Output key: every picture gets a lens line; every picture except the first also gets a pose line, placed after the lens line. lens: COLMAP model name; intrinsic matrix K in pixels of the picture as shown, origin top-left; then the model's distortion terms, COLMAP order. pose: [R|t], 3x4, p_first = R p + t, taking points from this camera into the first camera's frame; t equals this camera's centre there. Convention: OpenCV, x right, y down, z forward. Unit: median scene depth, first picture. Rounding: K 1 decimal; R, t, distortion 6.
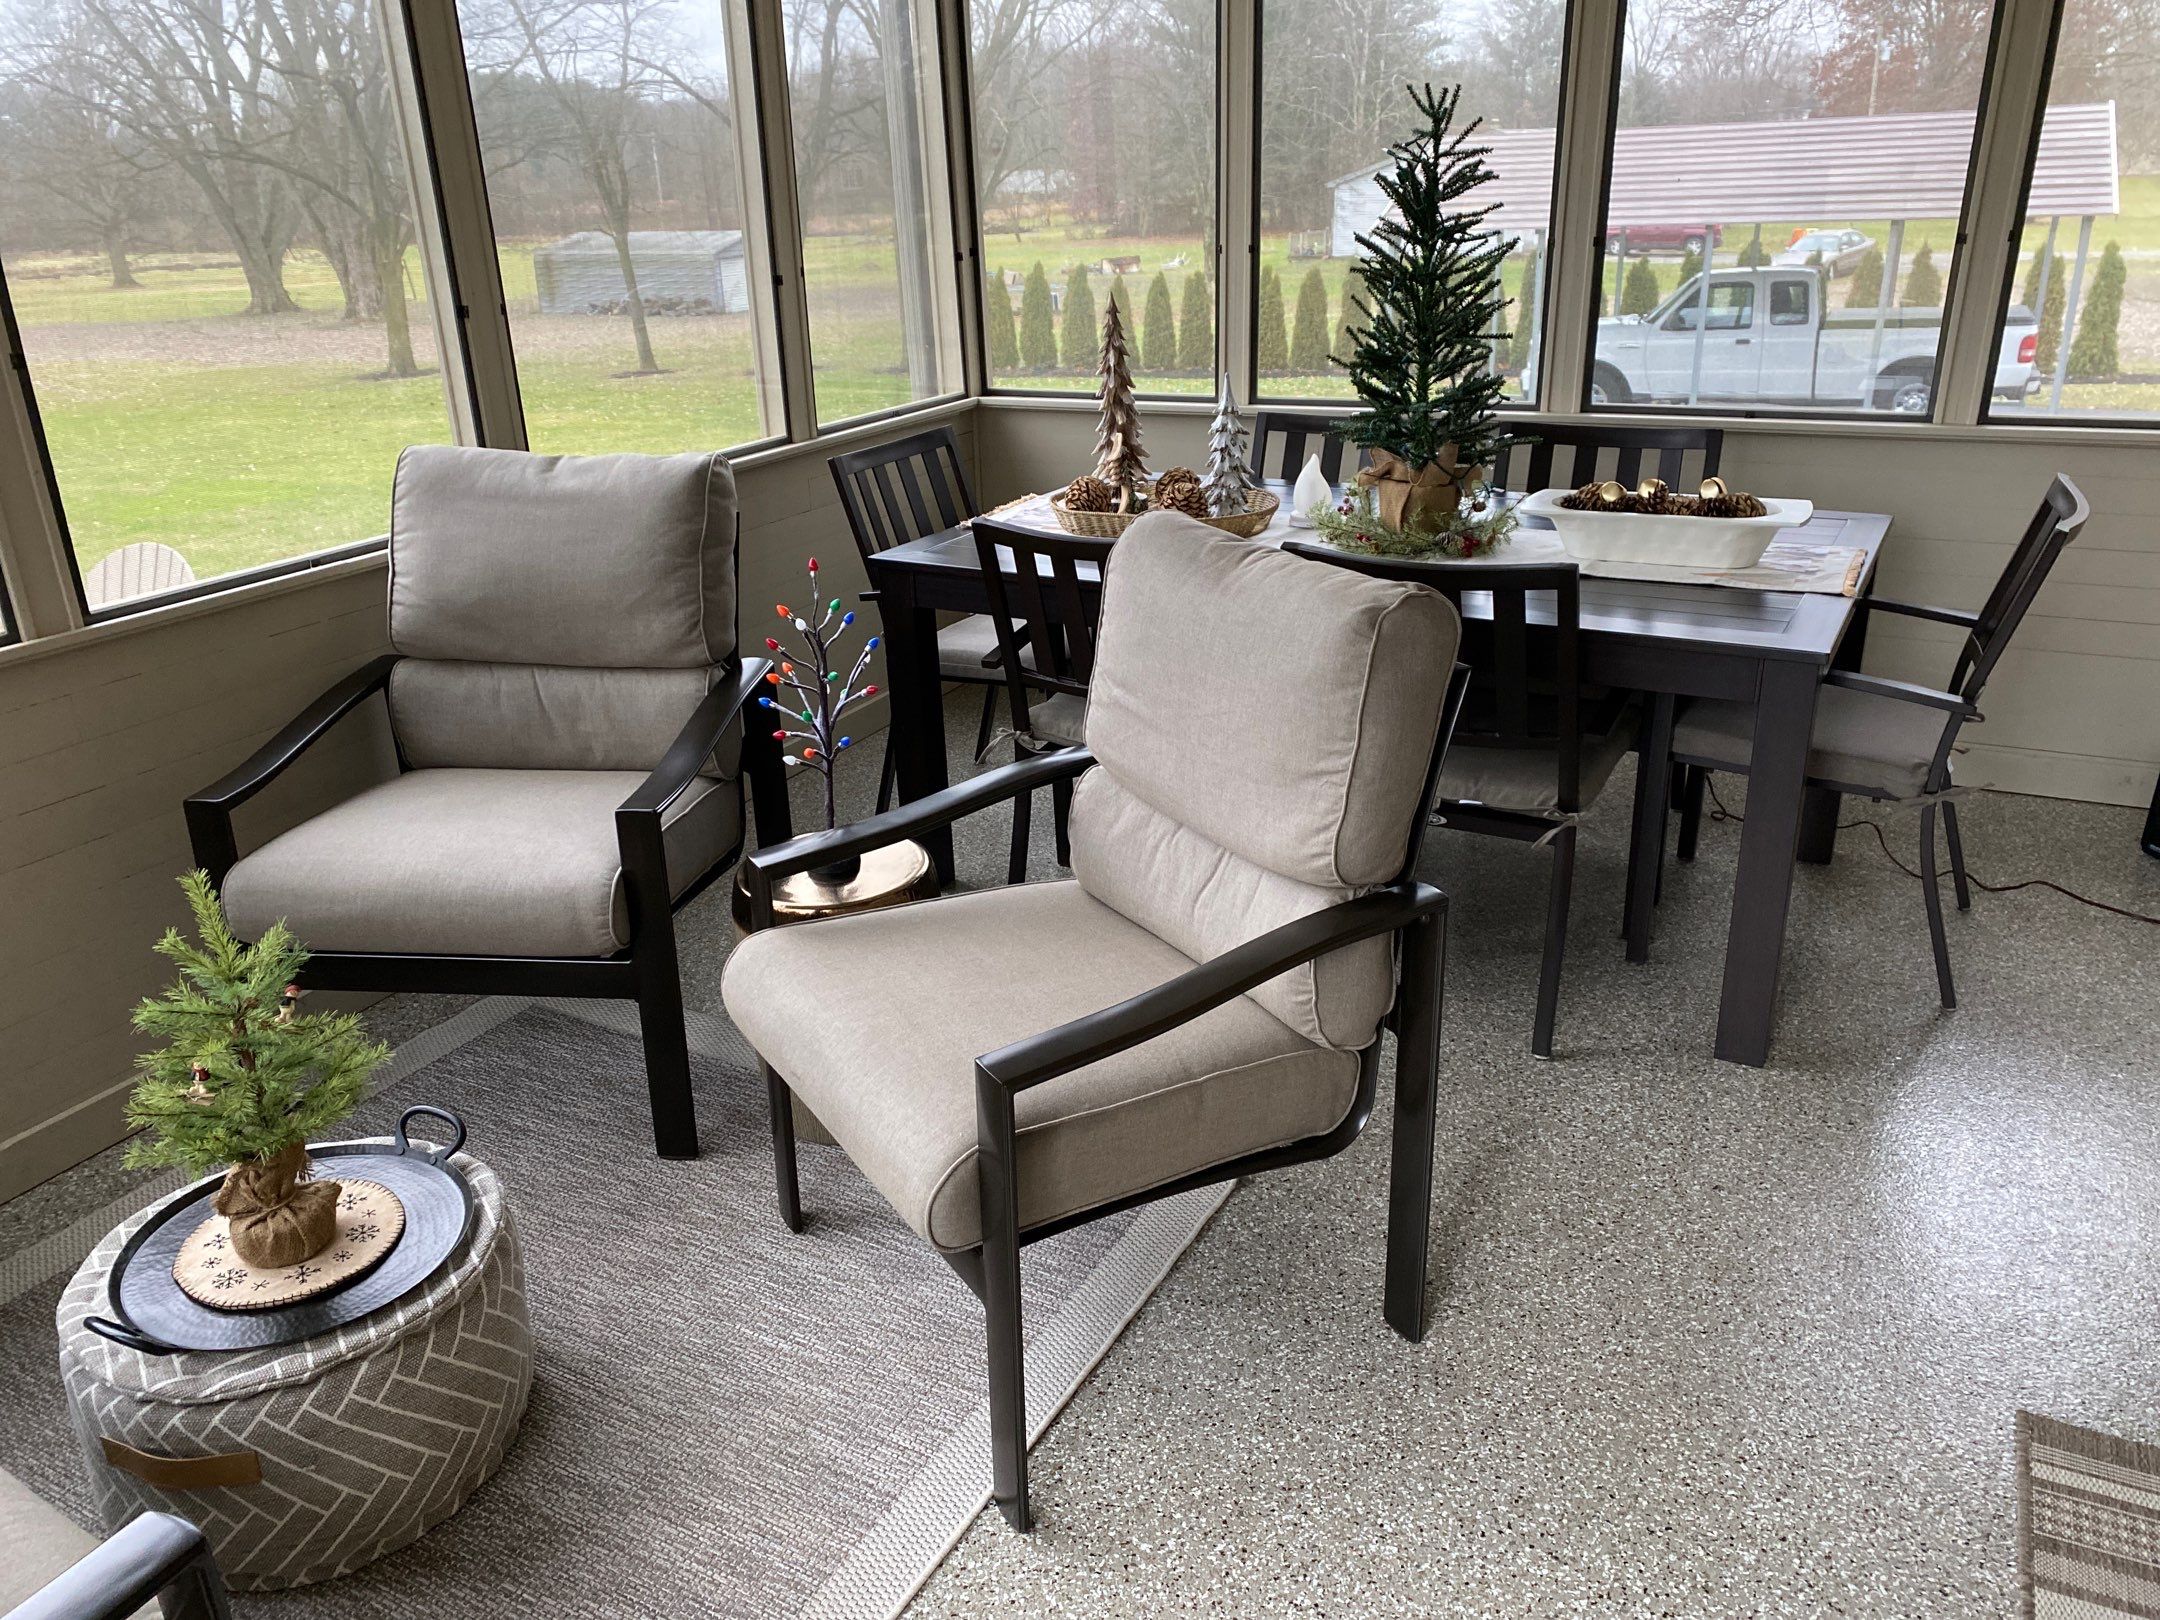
lens RADIAL K [[1635.0, 0, 1084.9], [0, 1635.0, 807.5], [0, 0, 1]] dist [0.028586, -0.026724]
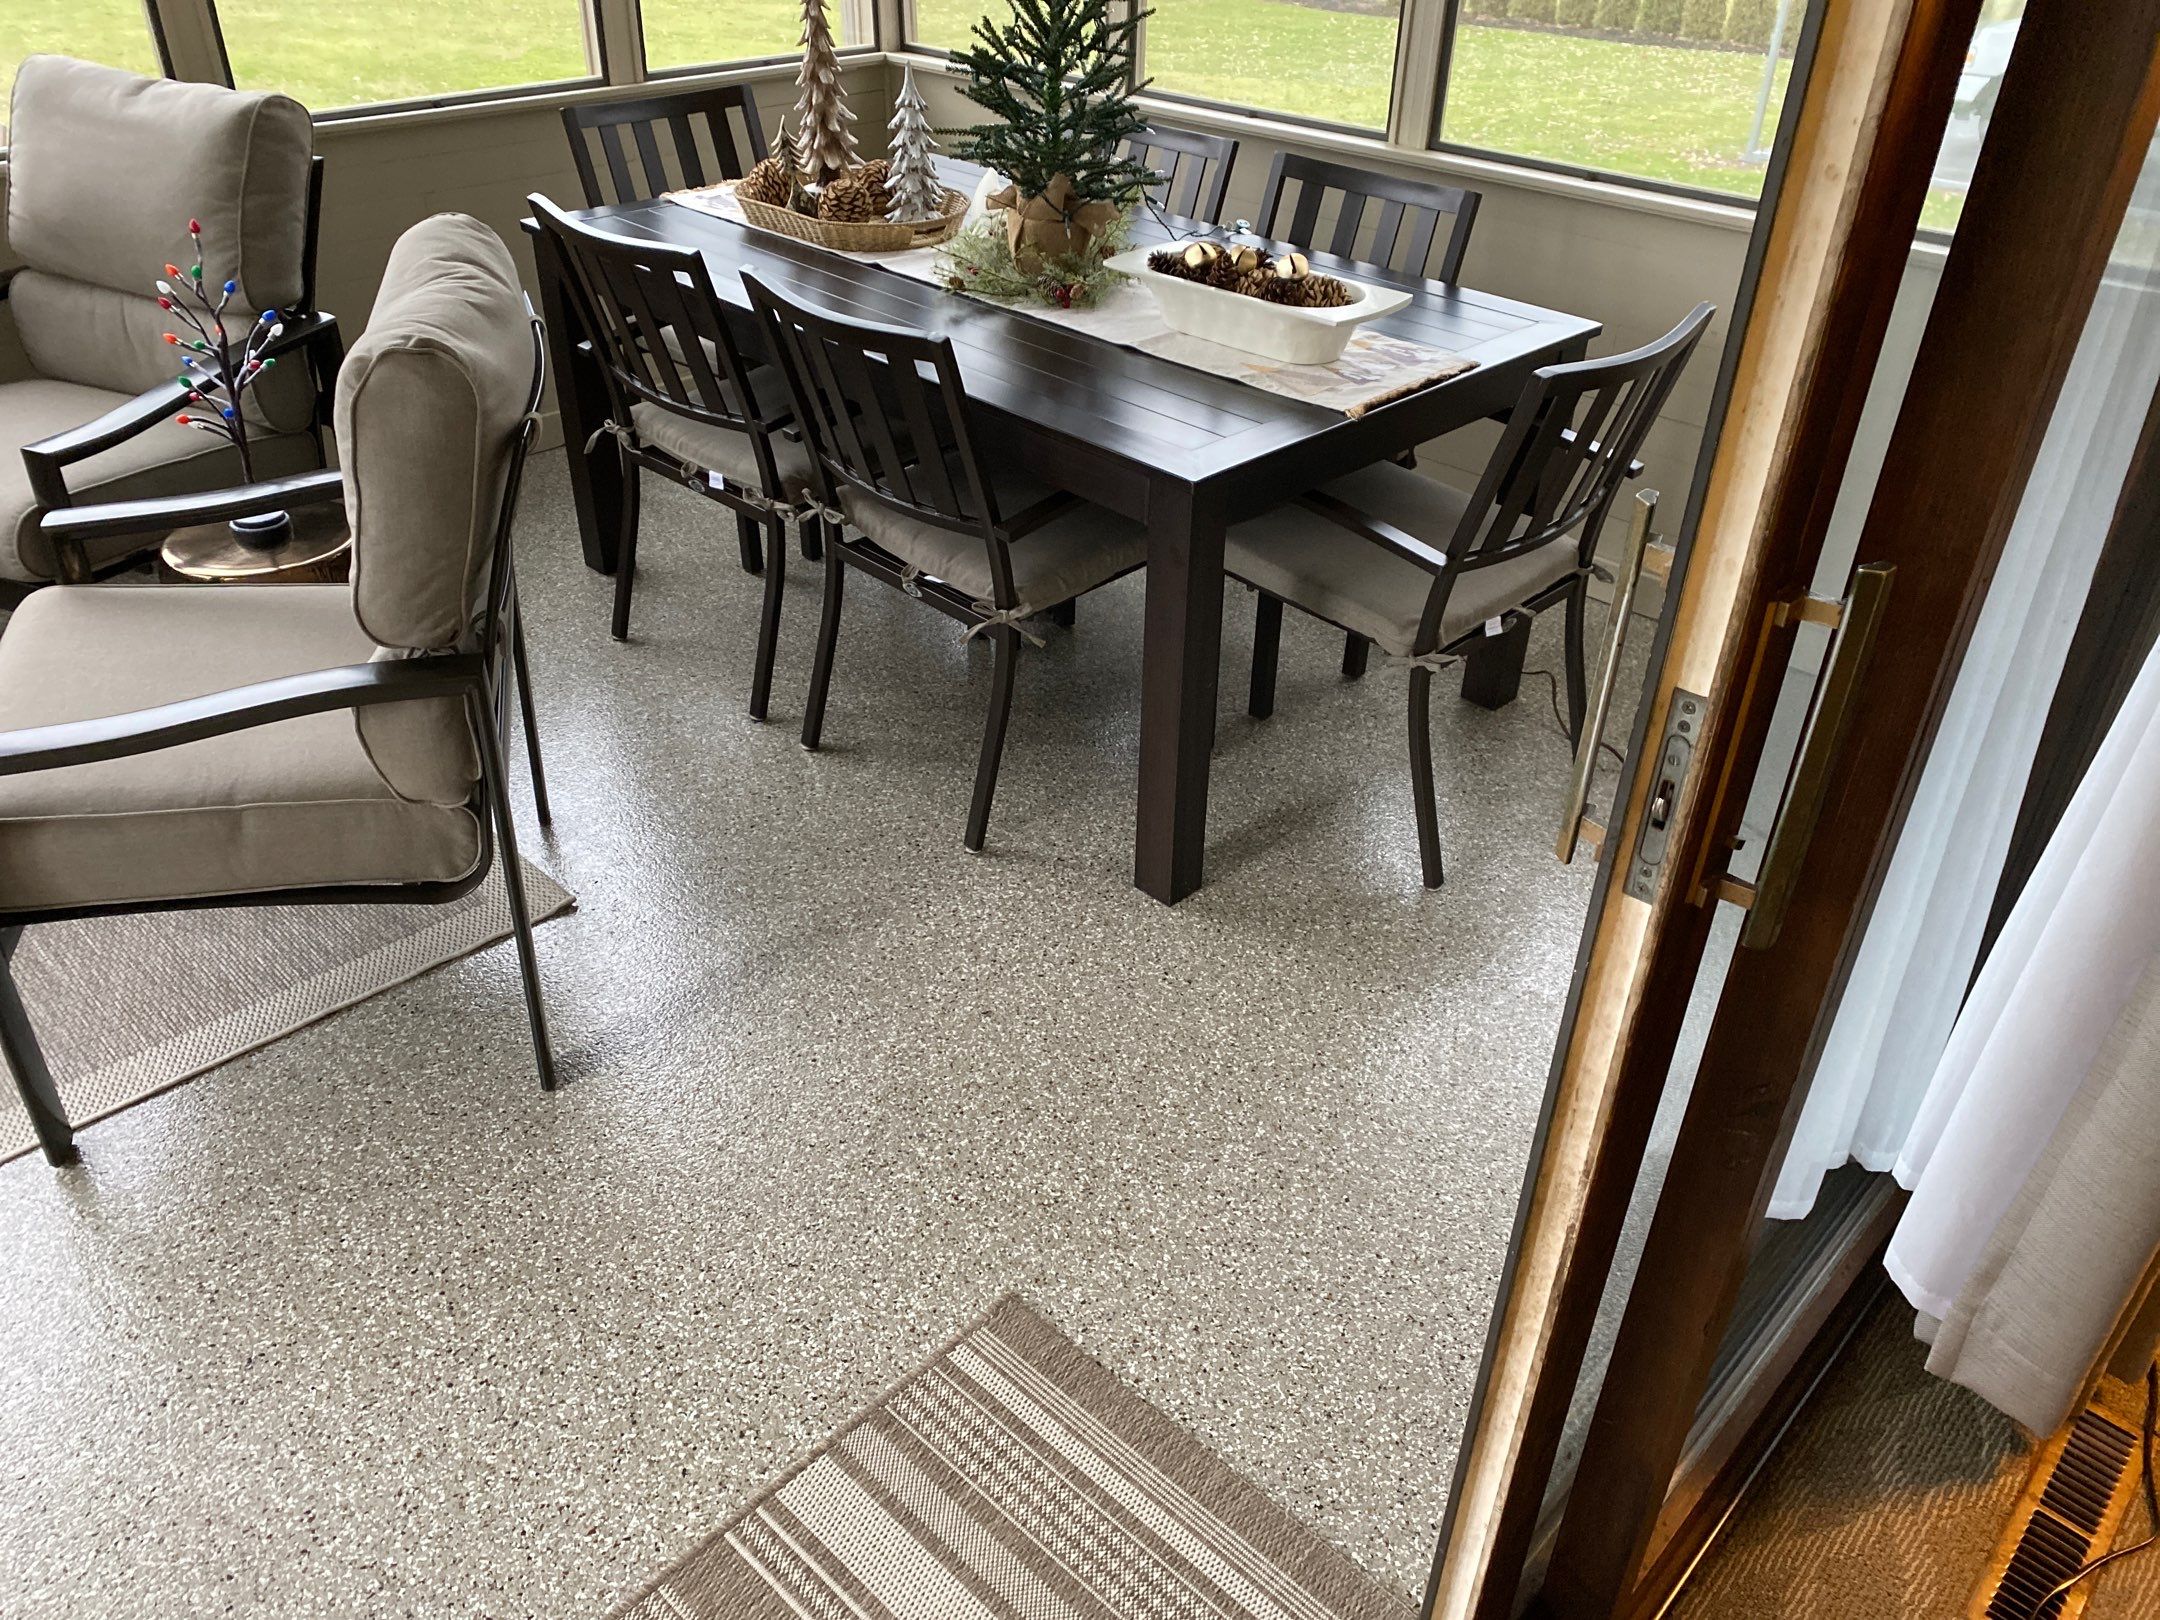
lens RADIAL K [[1635.0, 0, 1083.5], [0, 1635.0, 806.4], [0, 0, 1]] dist [0.028586, -0.026724]
pose [[0.959357, 0.197425, -0.201636, 0.517757], [-0.153546, 0.964691, 0.213996, -0.088463], [0.236765, -0.174338, 0.955797, 0.093137]]
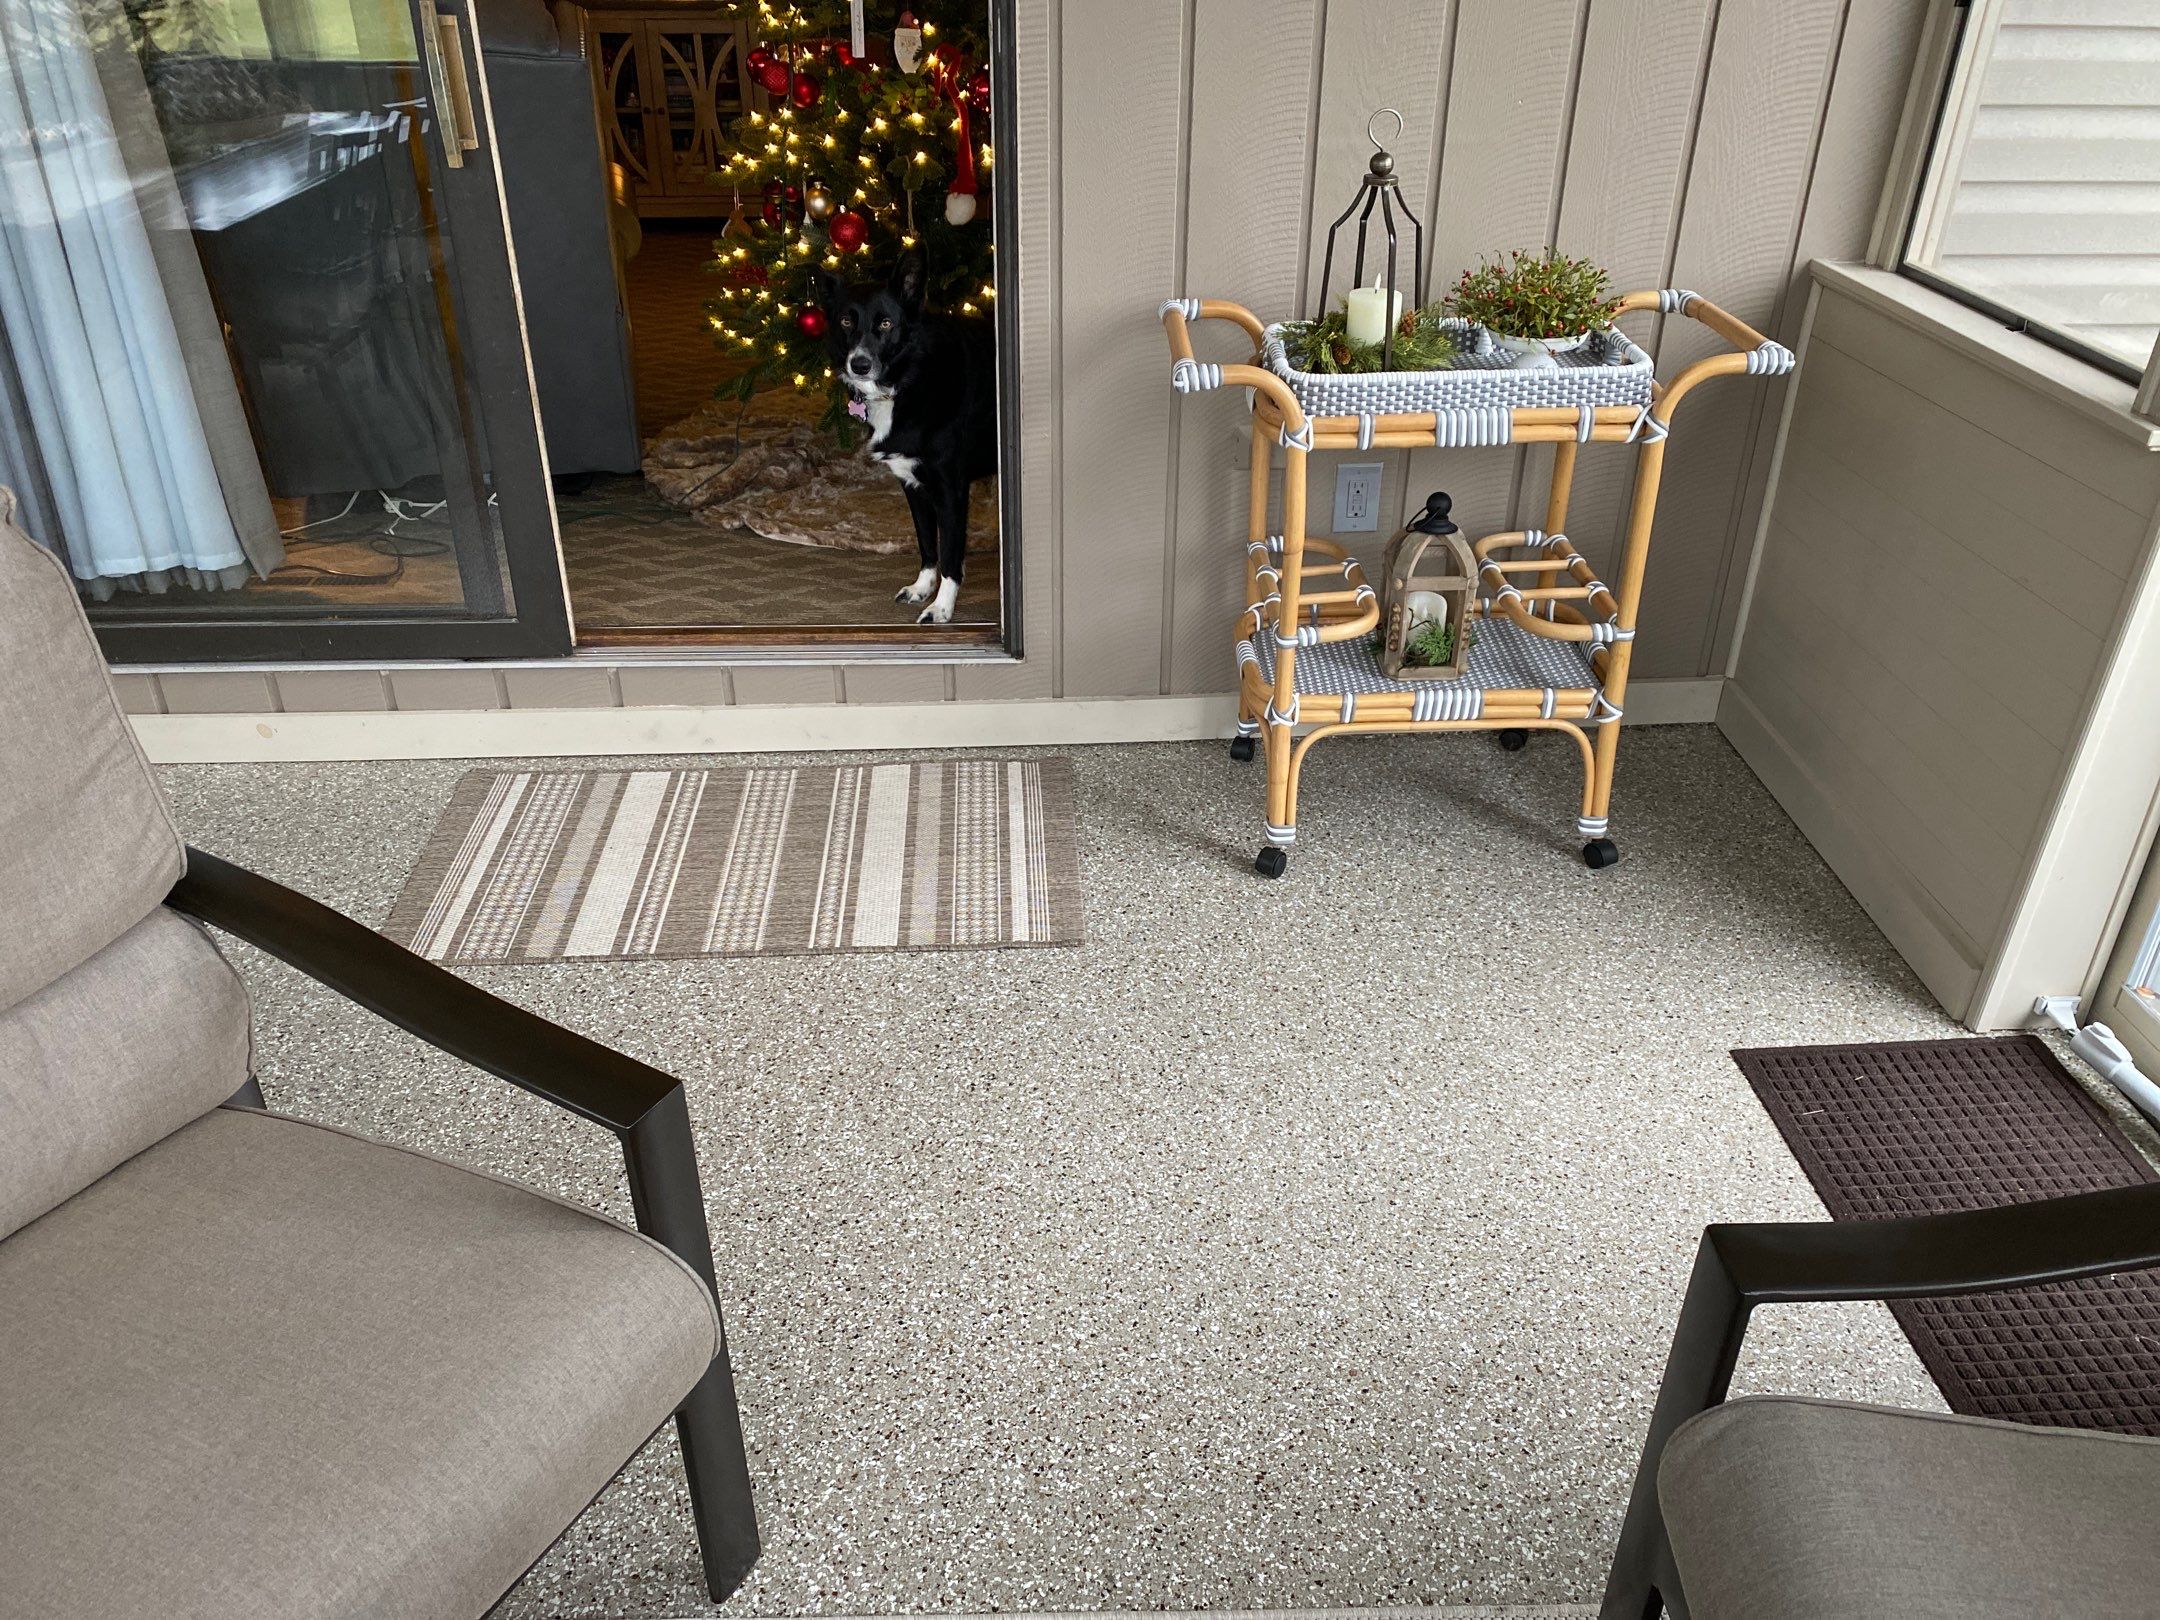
lens RADIAL K [[1635.0, 0, 1074.3], [0, 1635.0, 797.6], [0, 0, 1]] dist [0.028586, -0.026724]
pose [[-0.495511, -0.415947, 0.762534, -0.391582], [0.310962, 0.734752, 0.602862, -0.200116], [-0.811031, 0.535843, -0.234734, 0.551746]]
